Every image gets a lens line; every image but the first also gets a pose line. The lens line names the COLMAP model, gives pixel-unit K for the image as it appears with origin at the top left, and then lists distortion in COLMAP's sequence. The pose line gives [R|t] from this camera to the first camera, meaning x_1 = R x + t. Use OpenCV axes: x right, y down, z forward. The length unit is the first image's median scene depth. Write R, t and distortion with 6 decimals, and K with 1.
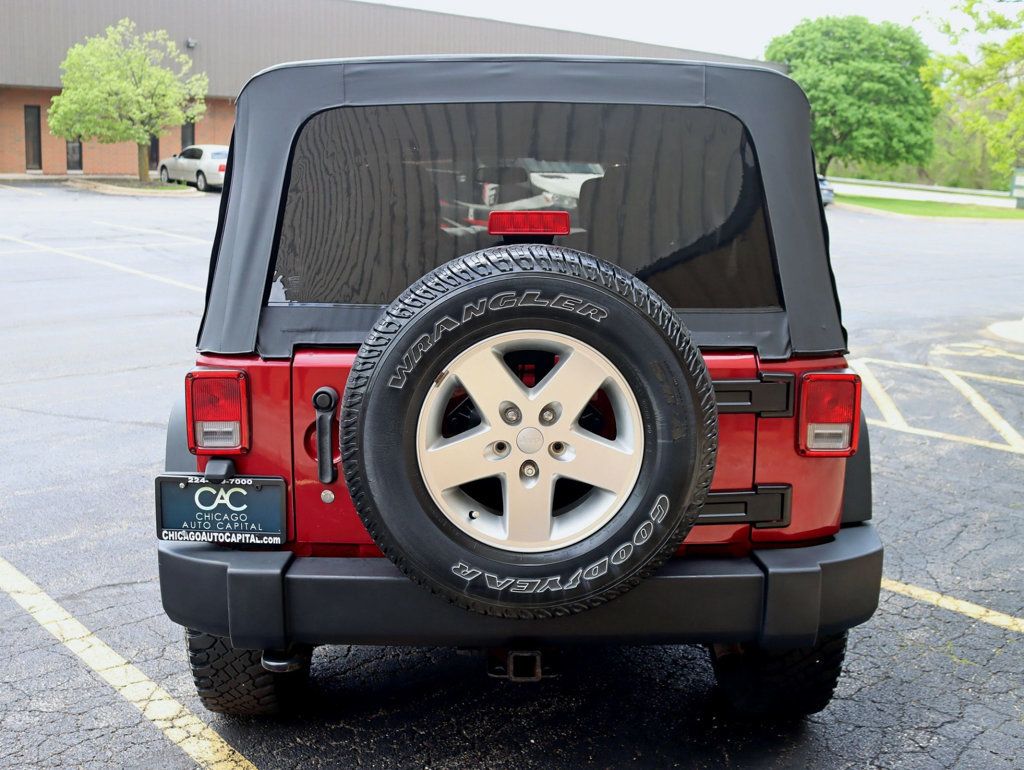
lens RADIAL K [[1078.0, 0, 510.9], [0, 1078.0, 387.0], [0, 0, 1]] dist [-0.079029, 0.000000]
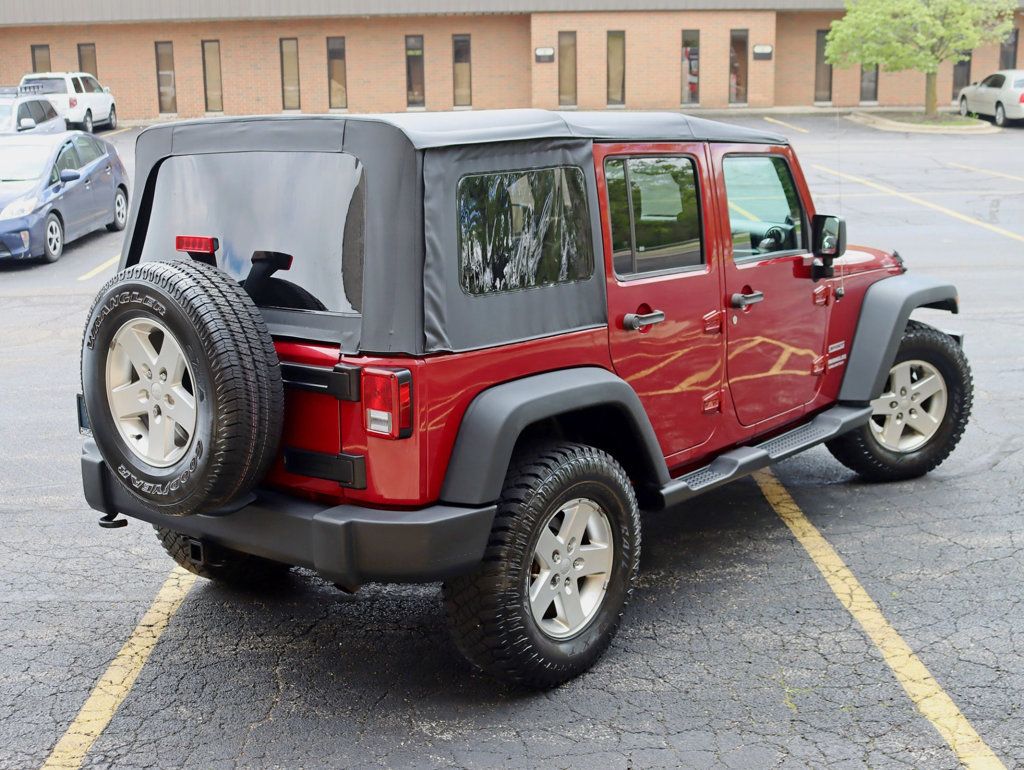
lens RADIAL K [[1287.5, 0, 520.6], [0, 1287.5, 384.2], [0, 0, 1]] dist [-0.081845, 0.000000]
pose [[0.770803, 0.106097, -0.628177, 0.067449], [-0.090938, 0.994261, 0.056343, -0.004719], [0.630550, 0.013695, 0.776028, -0.002389]]
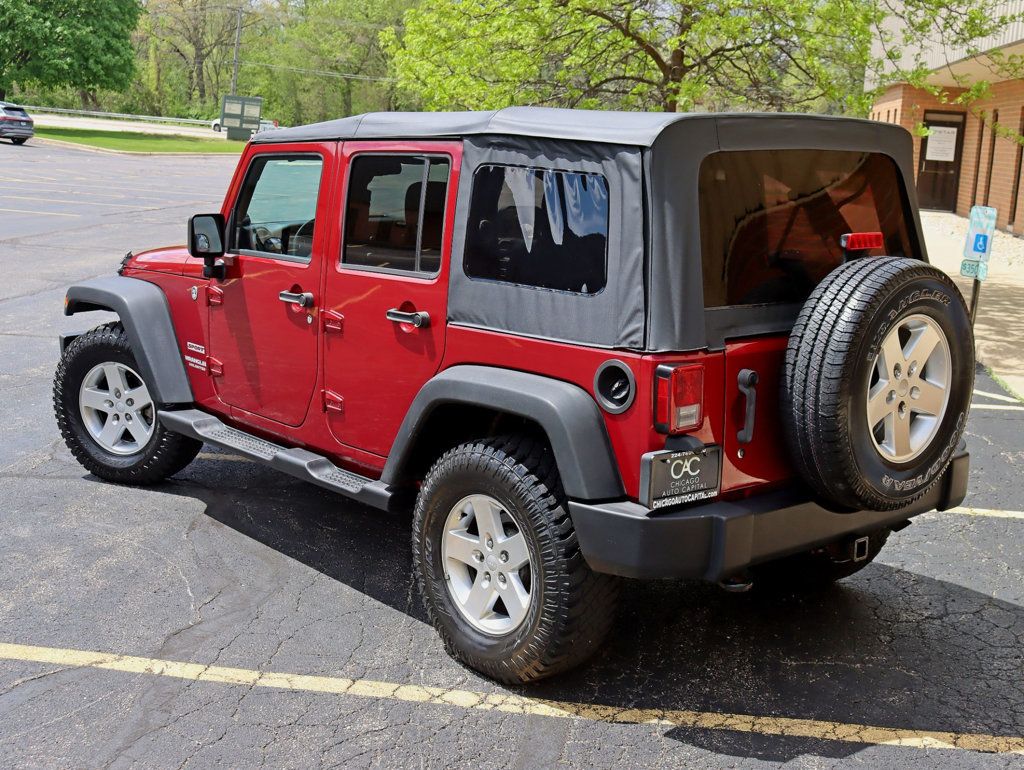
lens RADIAL K [[1287.5, 0, 520.2], [0, 1287.5, 383.0], [0, 0, 1]] dist [-0.081845, 0.000000]
pose [[0.786551, -0.112175, 0.607251, -0.065771], [0.098808, 0.993555, 0.055553, -0.004779], [-0.609569, 0.016306, 0.792565, -0.003554]]
